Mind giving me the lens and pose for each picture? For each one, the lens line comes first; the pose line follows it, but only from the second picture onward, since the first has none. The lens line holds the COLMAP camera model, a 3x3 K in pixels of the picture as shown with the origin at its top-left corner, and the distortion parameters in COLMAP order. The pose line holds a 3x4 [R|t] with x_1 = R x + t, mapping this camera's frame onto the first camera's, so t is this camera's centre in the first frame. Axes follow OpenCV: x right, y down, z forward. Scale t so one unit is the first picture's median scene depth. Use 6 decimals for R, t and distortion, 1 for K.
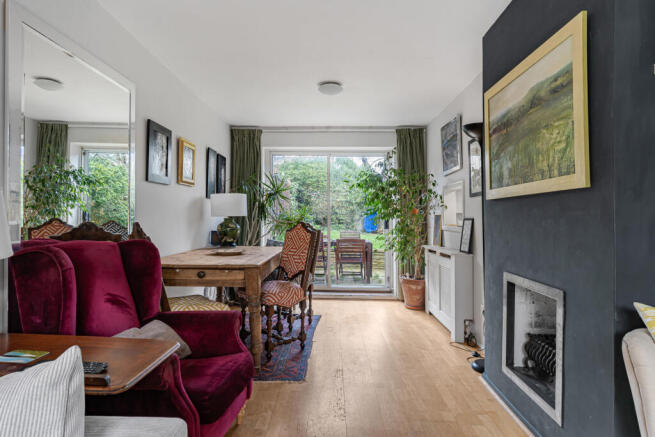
lens RADIAL K [[373.4, 0, 327.5], [0, 373.4, 218.5], [0, 0, 1]] dist [-0.000220, -0.000278]
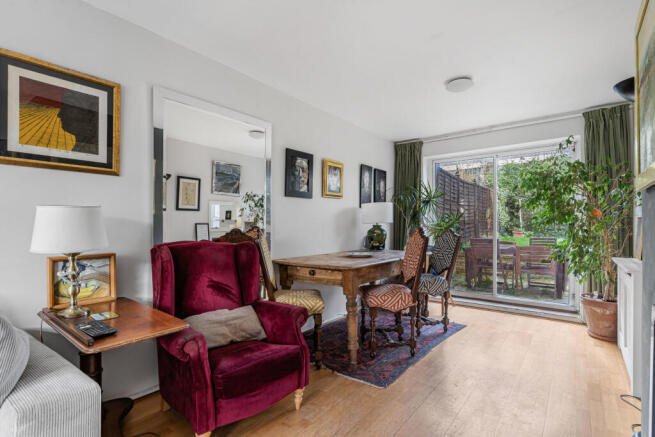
lens RADIAL K [[320.4, 0, 327.7], [0, 320.4, 228.2], [0, 0, 1]] dist [0.000586, -0.000299]
pose [[0.802510, -0.006097, -0.596608, 0.200862], [0.010559, 0.999936, 0.003984, 0.003977], [0.596545, -0.009497, 0.802523, 0.142909]]
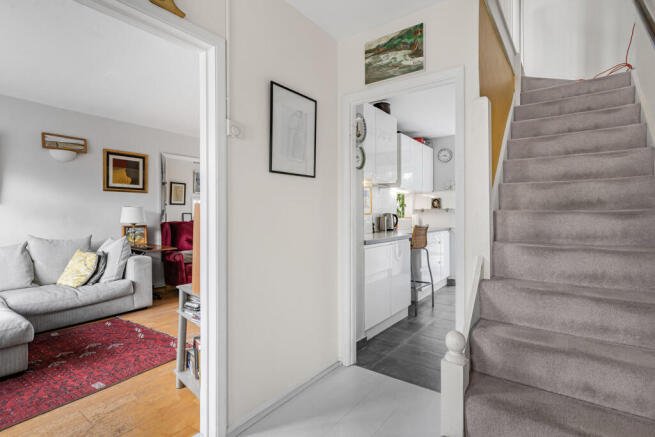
lens RADIAL K [[320.4, 0, 327.7], [0, 320.4, 228.2], [0, 0, 1]] dist [0.000586, -0.000299]
pose [[0.815224, 0.018327, -0.578856, 0.832513], [0.003128, 0.999345, 0.036044, 0.010133], [0.579137, -0.031194, 0.814633, -0.207849]]
